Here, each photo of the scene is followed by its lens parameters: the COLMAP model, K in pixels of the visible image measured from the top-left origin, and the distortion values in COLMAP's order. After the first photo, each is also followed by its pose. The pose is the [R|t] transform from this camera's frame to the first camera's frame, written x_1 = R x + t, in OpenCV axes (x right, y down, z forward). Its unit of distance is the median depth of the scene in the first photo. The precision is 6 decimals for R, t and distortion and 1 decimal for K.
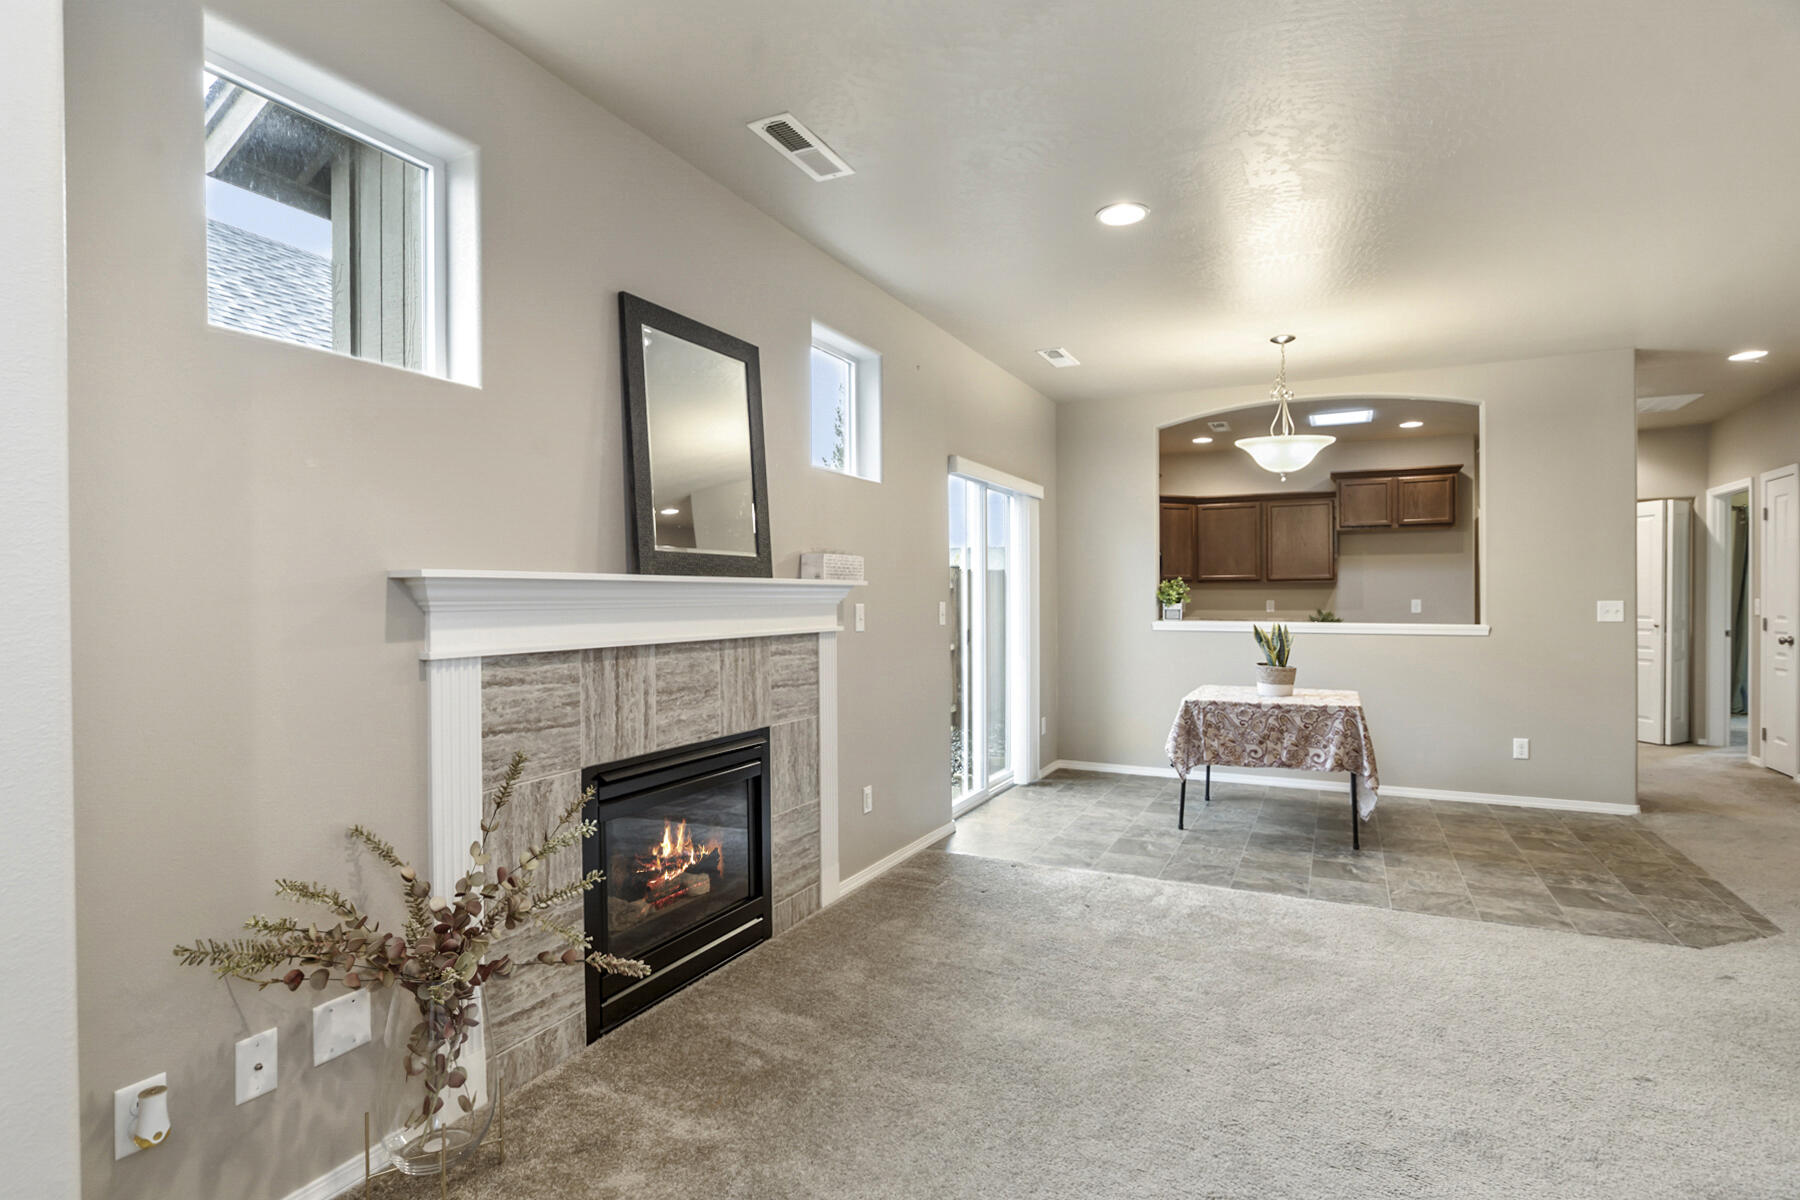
lens RADIAL K [[912.0, 0, 902.0], [0, 912.0, 602.5], [0, 0, 1]] dist [-0.024933, 0.014058]
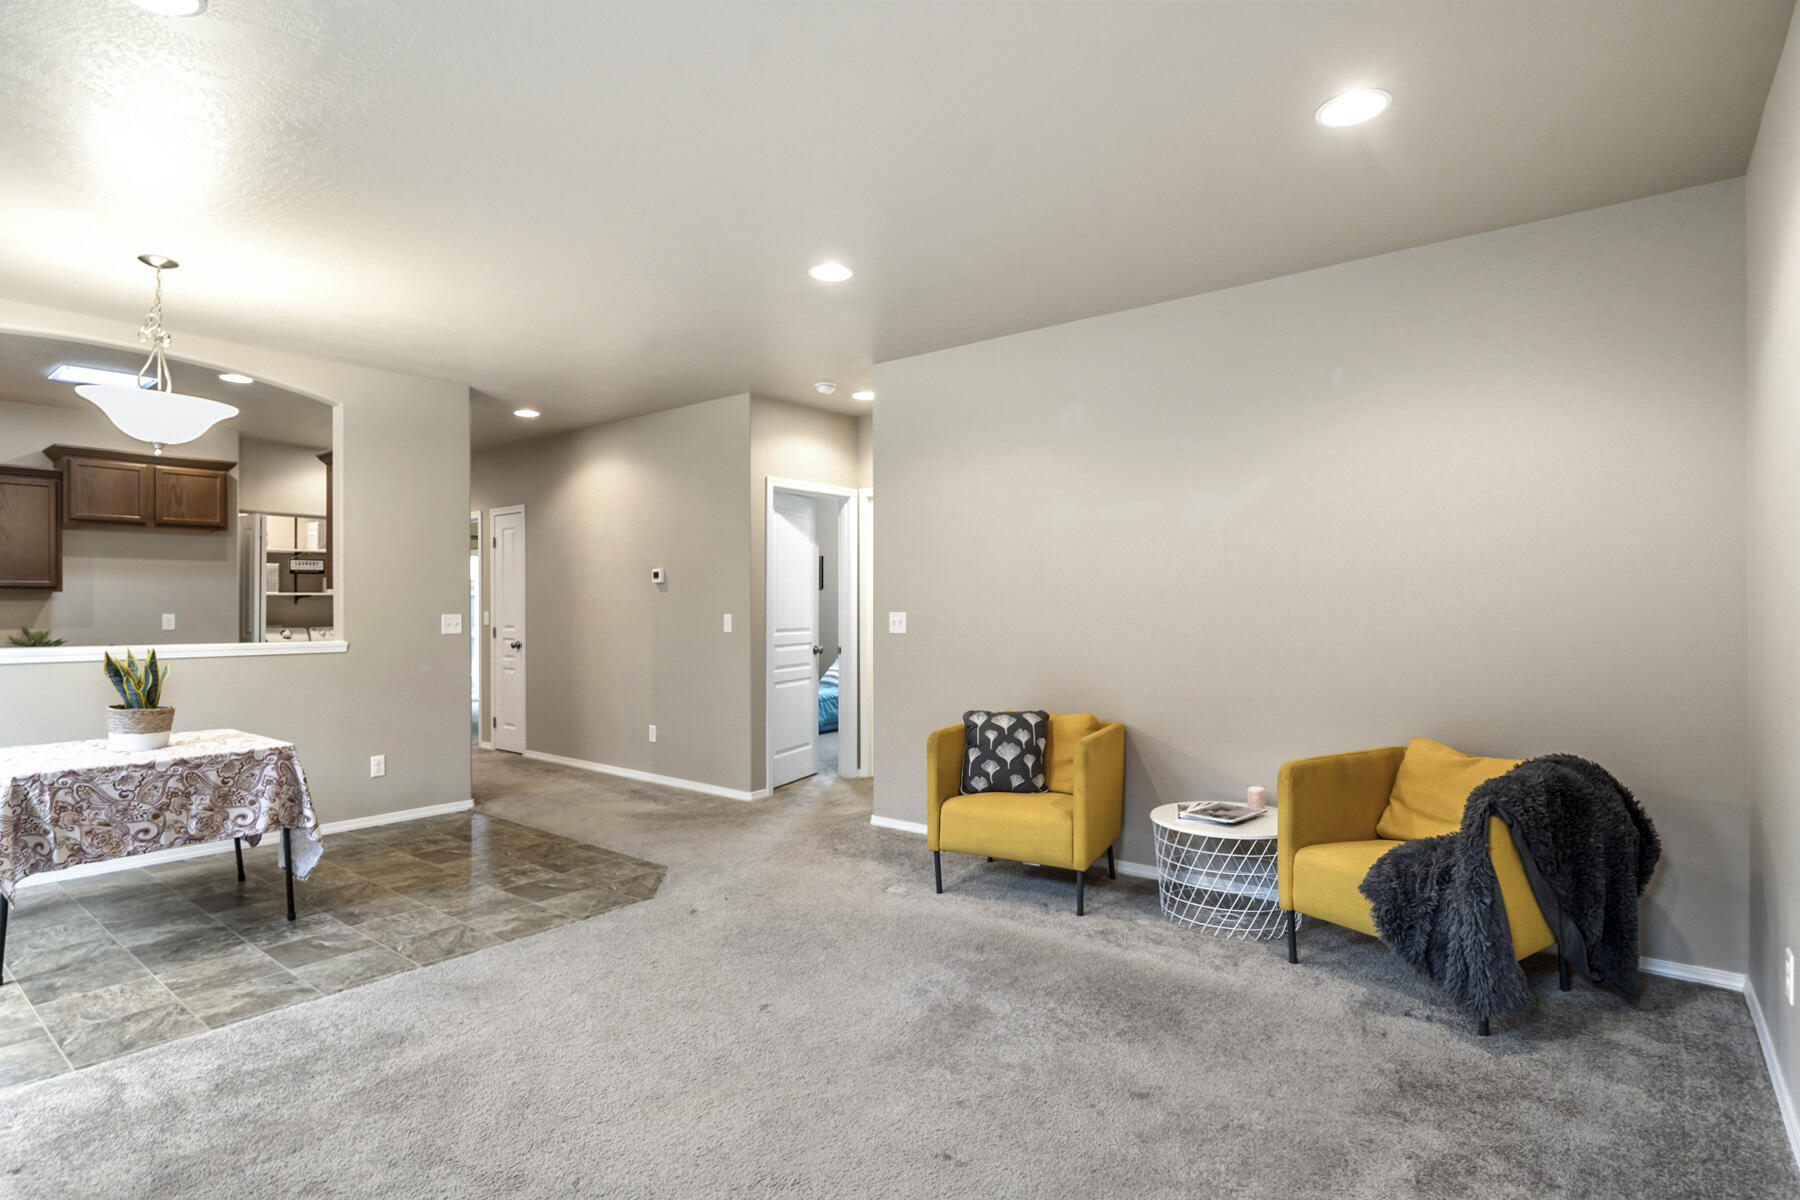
lens RADIAL K [[907.6, 0, 896.4], [0, 907.6, 604.0], [0, 0, 1]] dist [-0.022171, 0.011179]
pose [[0.219946, 0.004167, 0.975503, -0.224367], [0.007671, 0.999953, -0.006001, -0.005808], [-0.975482, 0.008803, 0.219904, 0.368538]]
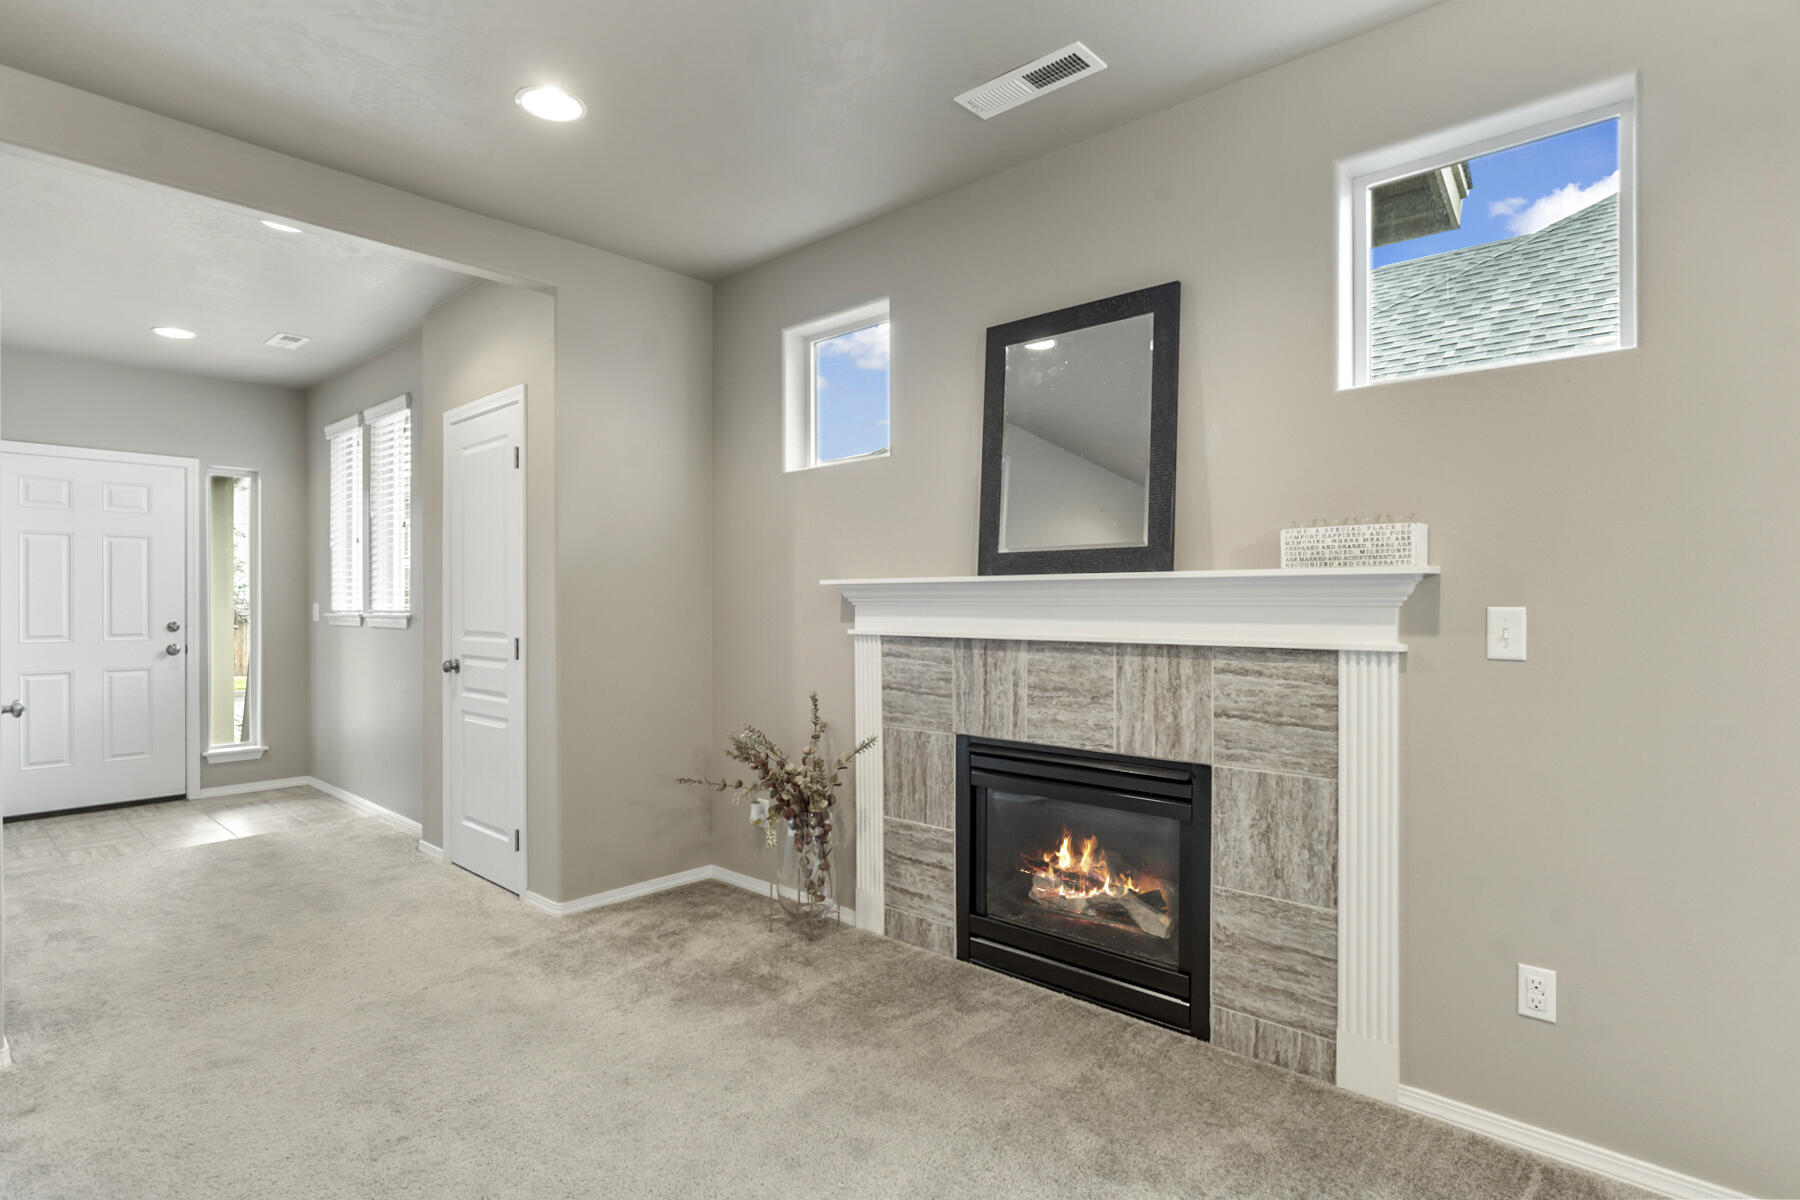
lens RADIAL K [[912.0, 0, 902.0], [0, 912.0, 602.5], [0, 0, 1]] dist [-0.024933, 0.014058]
pose [[-0.275496, 0.008781, -0.961262, 0.627129], [-0.001834, 0.999952, 0.009660, -0.006383], [0.961300, 0.004424, -0.275467, 0.922778]]
